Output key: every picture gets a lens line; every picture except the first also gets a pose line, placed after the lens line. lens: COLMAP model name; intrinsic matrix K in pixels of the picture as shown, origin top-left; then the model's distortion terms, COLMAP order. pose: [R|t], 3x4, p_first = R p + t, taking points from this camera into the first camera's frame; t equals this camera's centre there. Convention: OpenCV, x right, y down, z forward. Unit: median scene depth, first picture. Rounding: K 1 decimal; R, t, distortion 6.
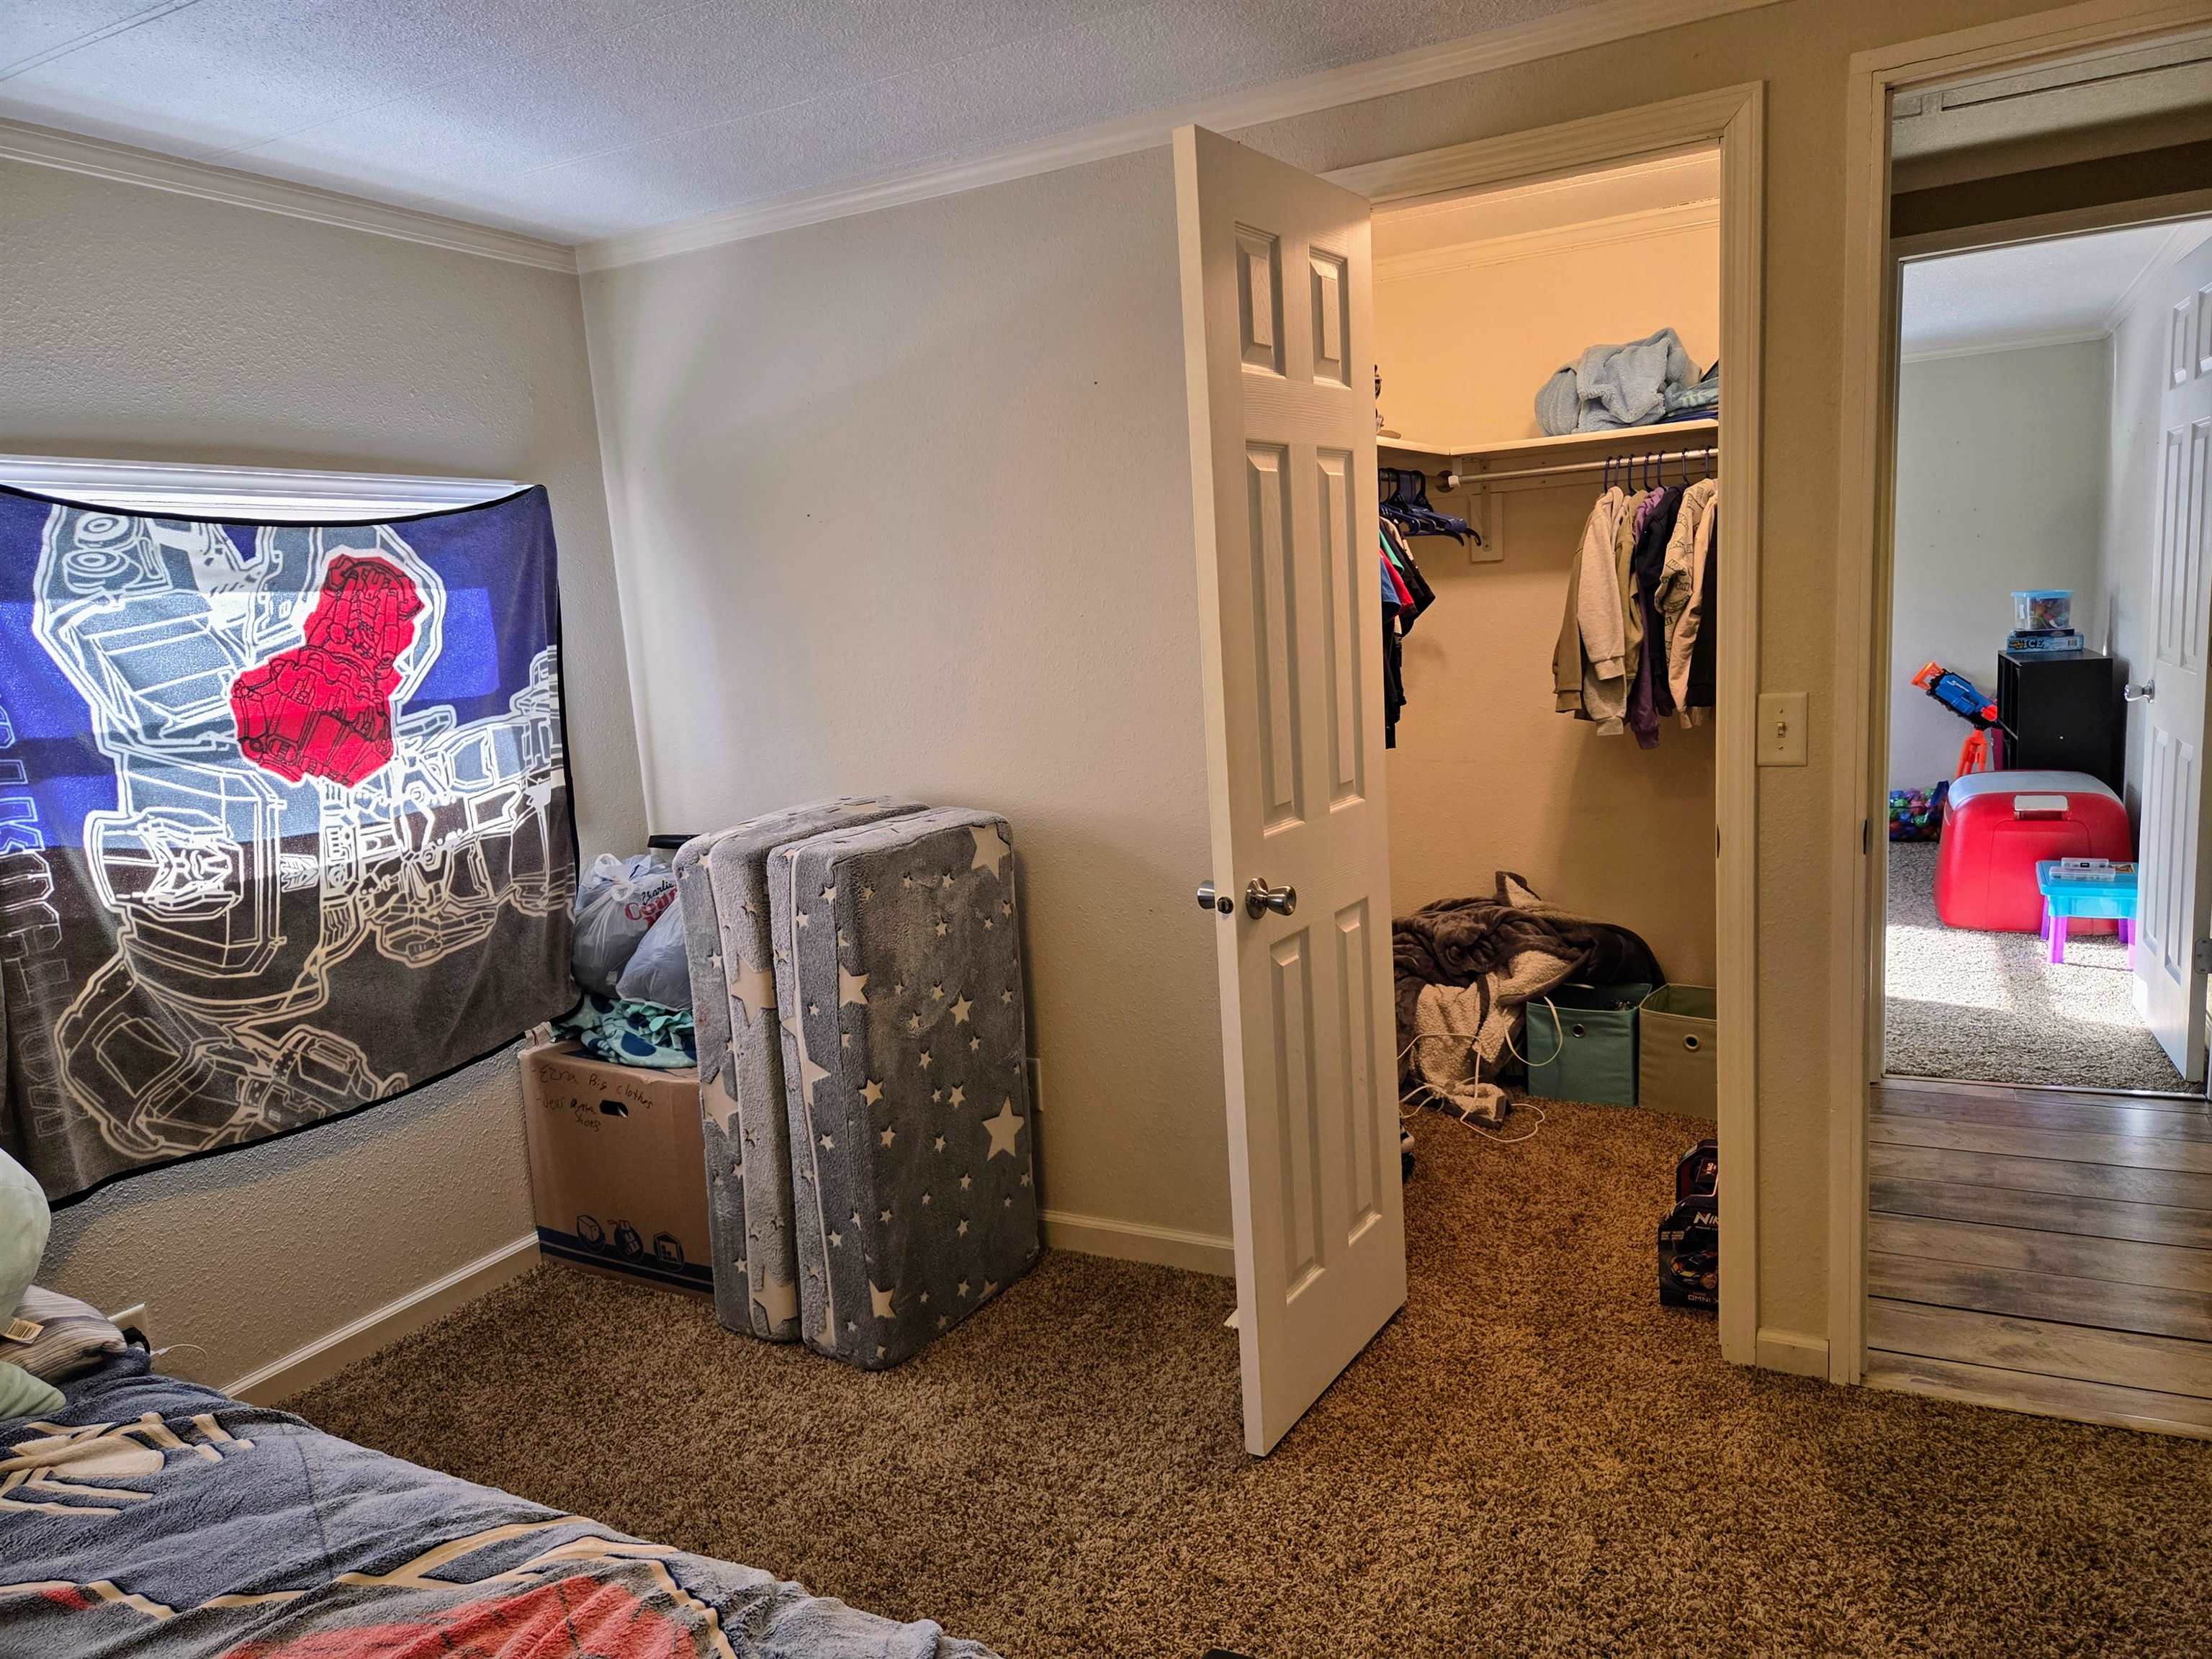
lens RADIAL K [[1481.7, 0, 1103.2], [0, 1481.7, 825.1], [0, 0, 1]] dist [0.089050, -0.069153]
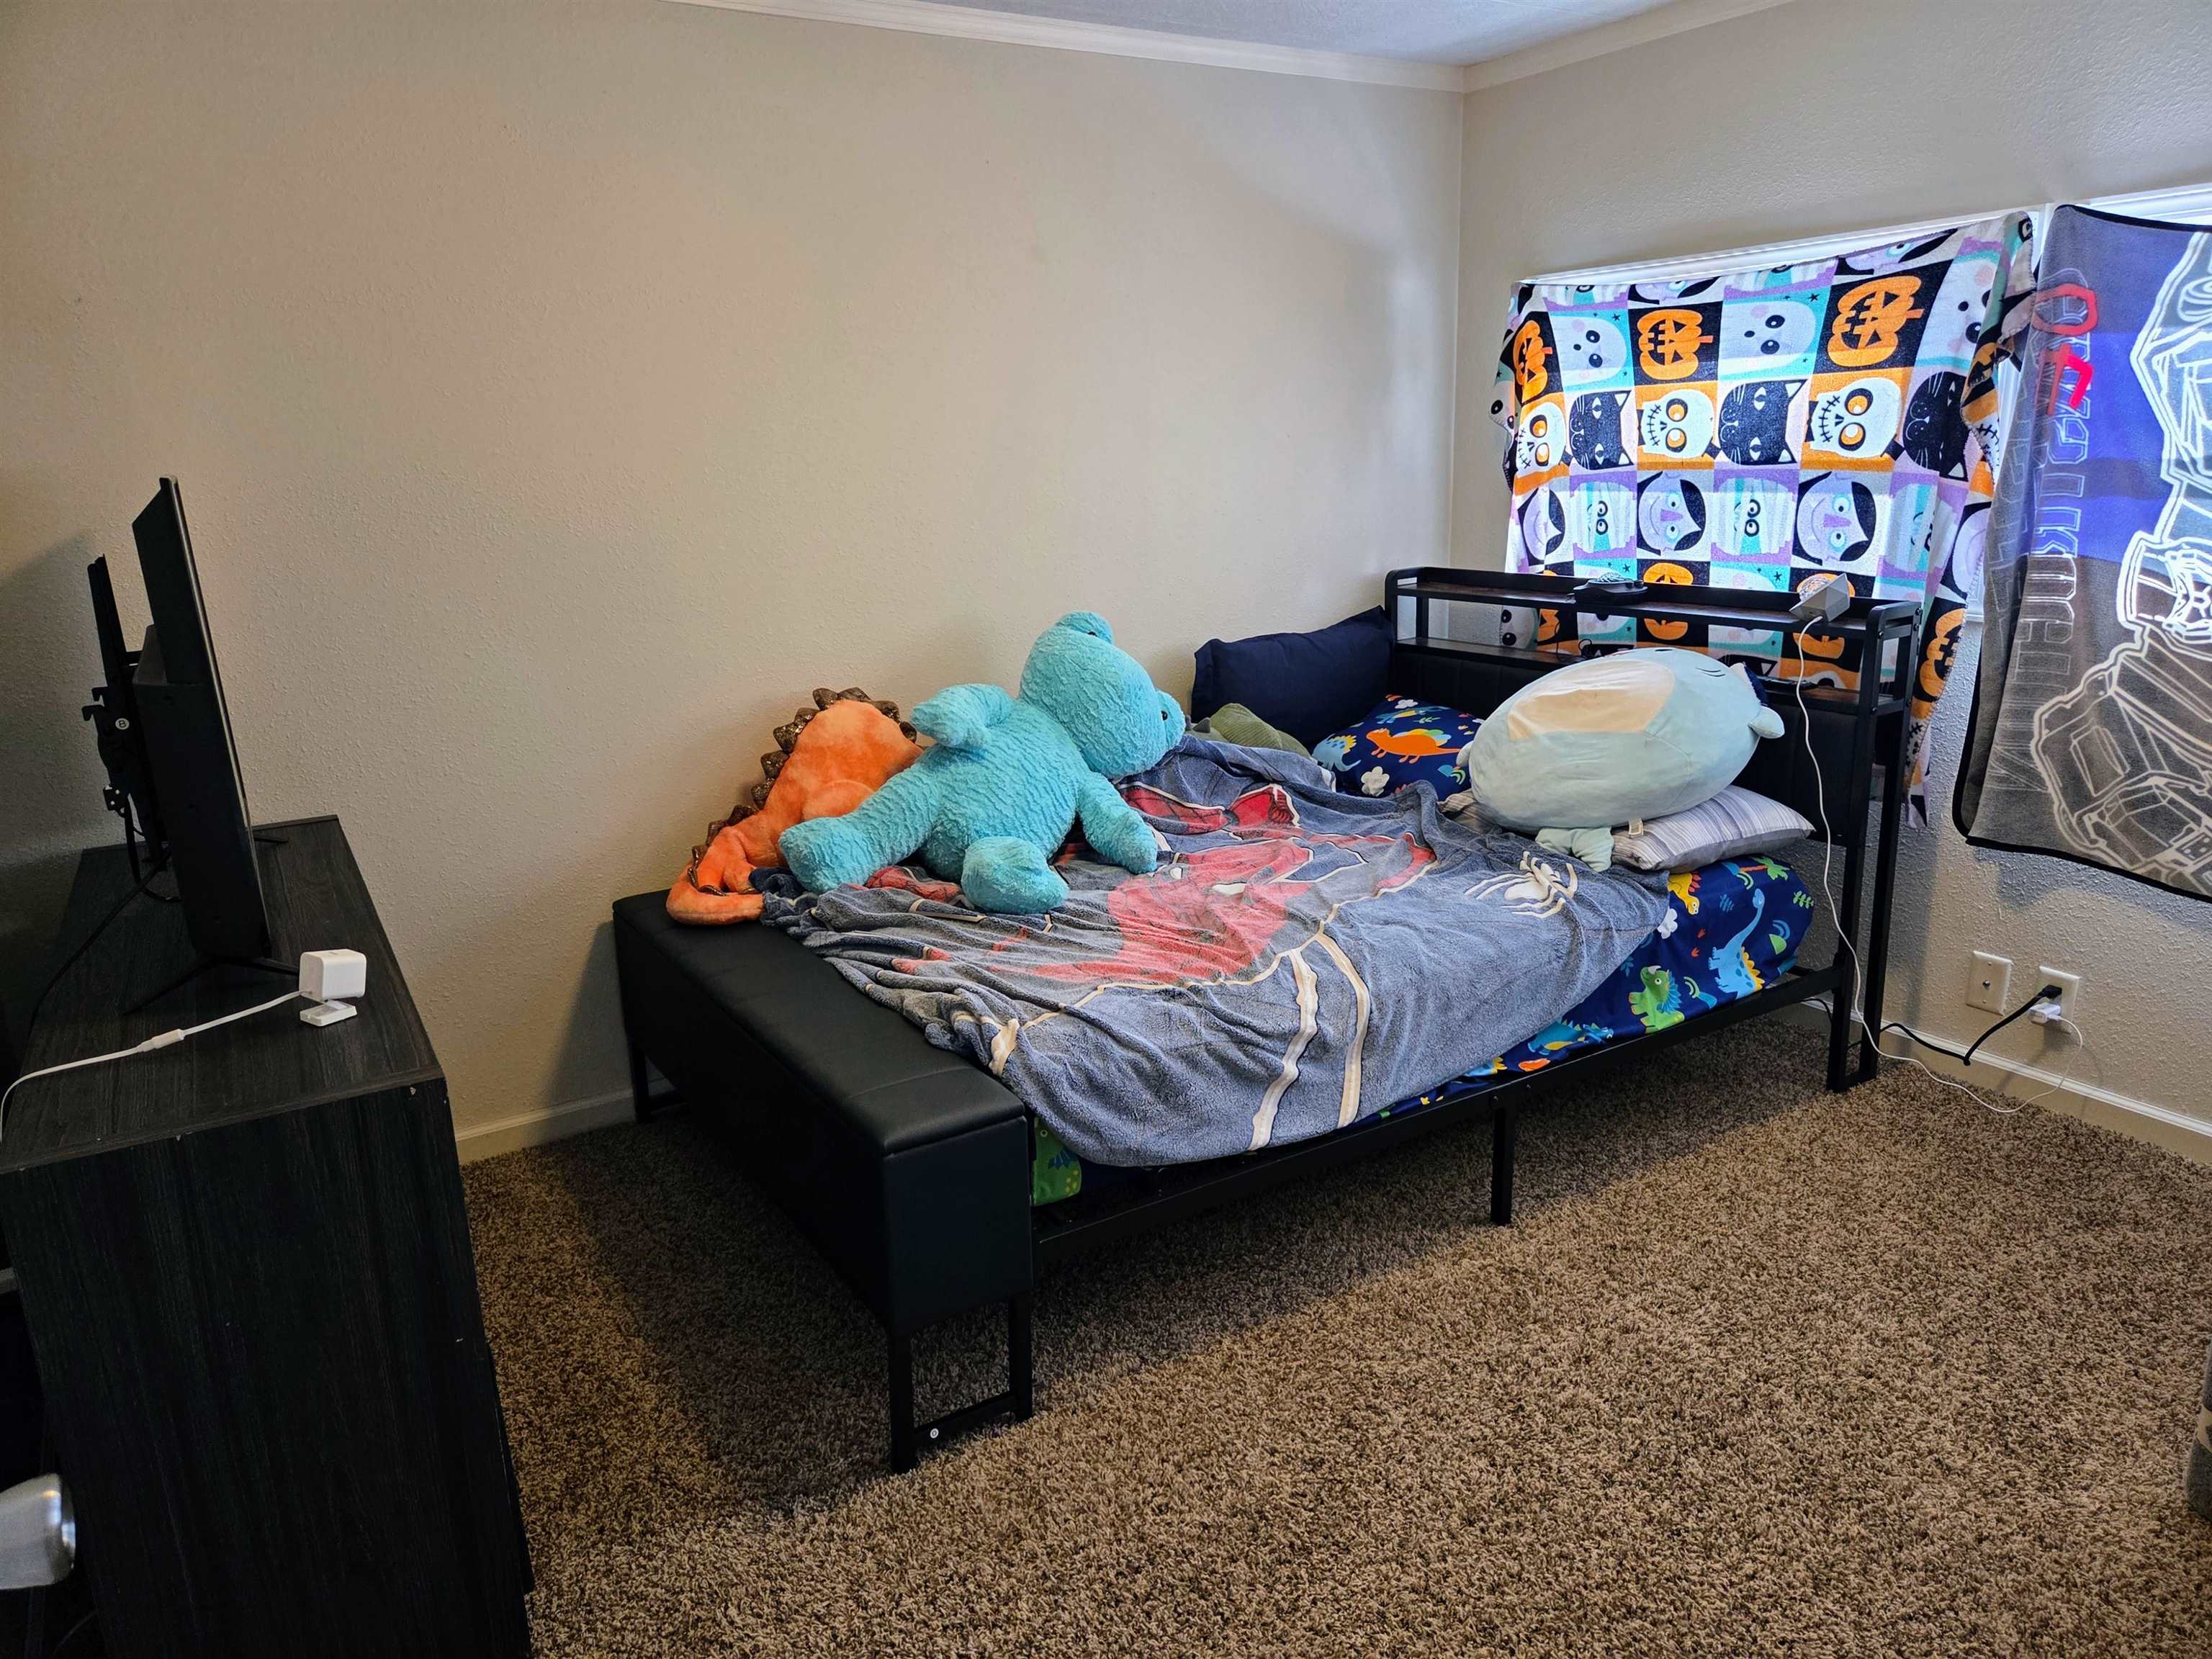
lens RADIAL K [[1481.7, 0, 1103.2], [0, 1481.7, 825.1], [0, 0, 1]] dist [0.089050, -0.069153]
pose [[-0.505832, 0.295955, -0.810275, 0.637293], [-0.066875, 0.923024, 0.378885, -0.174037], [0.860036, 0.245839, -0.447104, 0.883444]]
